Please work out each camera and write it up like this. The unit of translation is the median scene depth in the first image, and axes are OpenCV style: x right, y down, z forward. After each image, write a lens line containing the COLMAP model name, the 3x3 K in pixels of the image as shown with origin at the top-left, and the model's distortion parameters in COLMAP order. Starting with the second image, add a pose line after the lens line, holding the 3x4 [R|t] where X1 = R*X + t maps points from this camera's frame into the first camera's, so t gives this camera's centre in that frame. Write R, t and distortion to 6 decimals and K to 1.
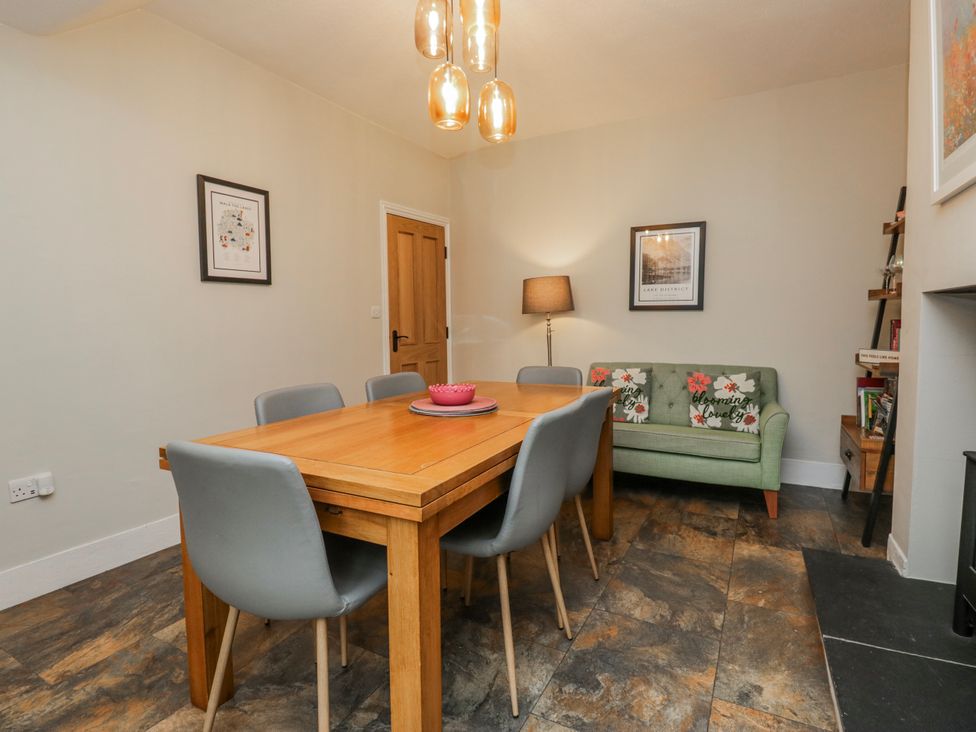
lens RADIAL K [[505.3, 0, 488.6], [0, 505.3, 356.5], [0, 0, 1]] dist [-0.002430, -0.012612]
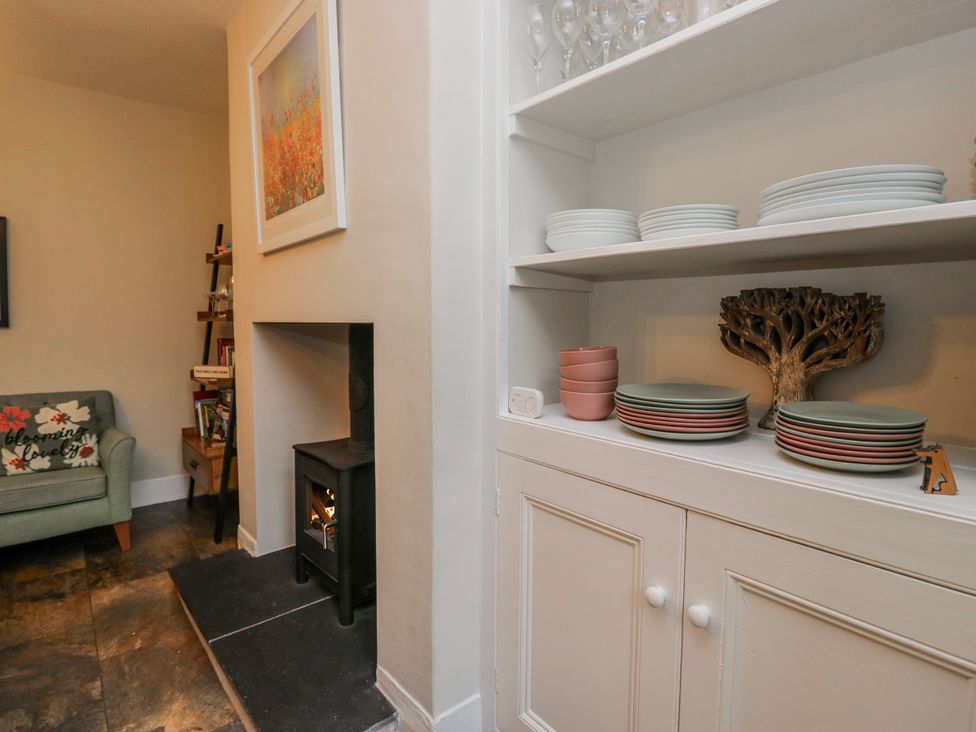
lens RADIAL K [[505.3, 0, 488.6], [0, 505.3, 356.5], [0, 0, 1]] dist [-0.002430, -0.012612]
pose [[0.358163, -0.045260, 0.932561, -0.048290], [0.058812, 0.997934, 0.025845, -0.024055], [-0.931805, 0.045589, 0.360085, 0.009900]]
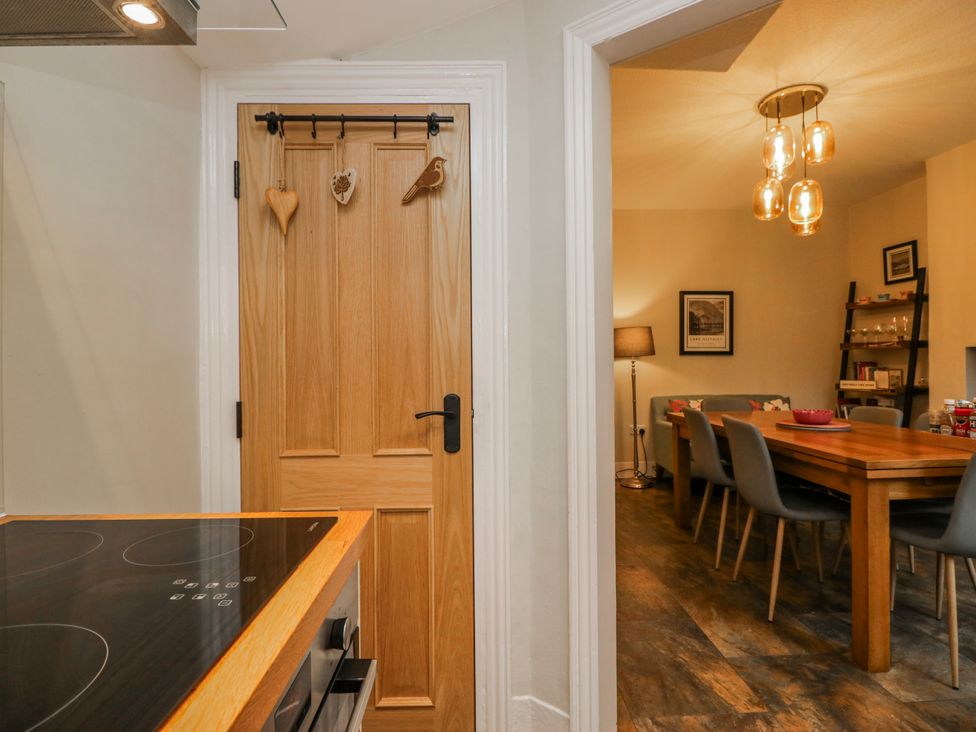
lens RADIAL K [[508.1, 0, 486.2], [0, 508.1, 358.7], [0, 0, 1]] dist [-0.020390, -0.001107]
pose [[0.871677, 0.003549, 0.490067, -0.947225], [0.035799, 0.996841, -0.070895, -0.010297], [-0.488771, 0.079341, 0.868797, 0.157865]]
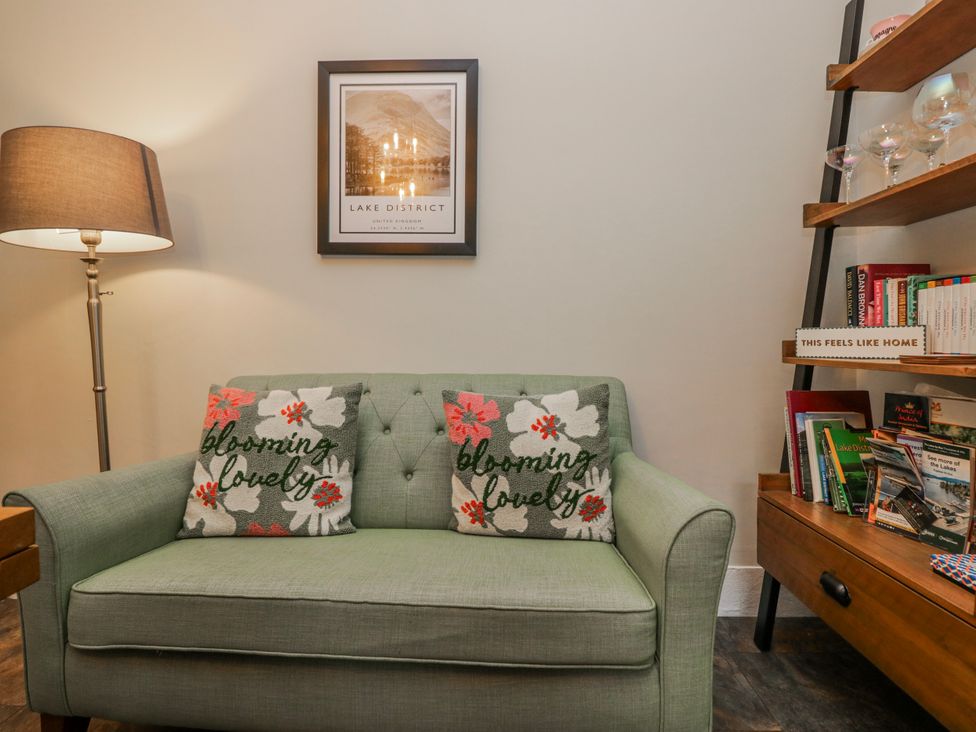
lens RADIAL K [[510.7, 0, 490.6], [0, 510.7, 357.8], [0, 0, 1]] dist [-0.005180, -0.014808]
pose [[0.900888, -0.001930, 0.434048, 0.270784], [0.020973, 0.999016, -0.039088, 0.021844], [-0.433546, 0.044317, 0.900041, 0.667486]]
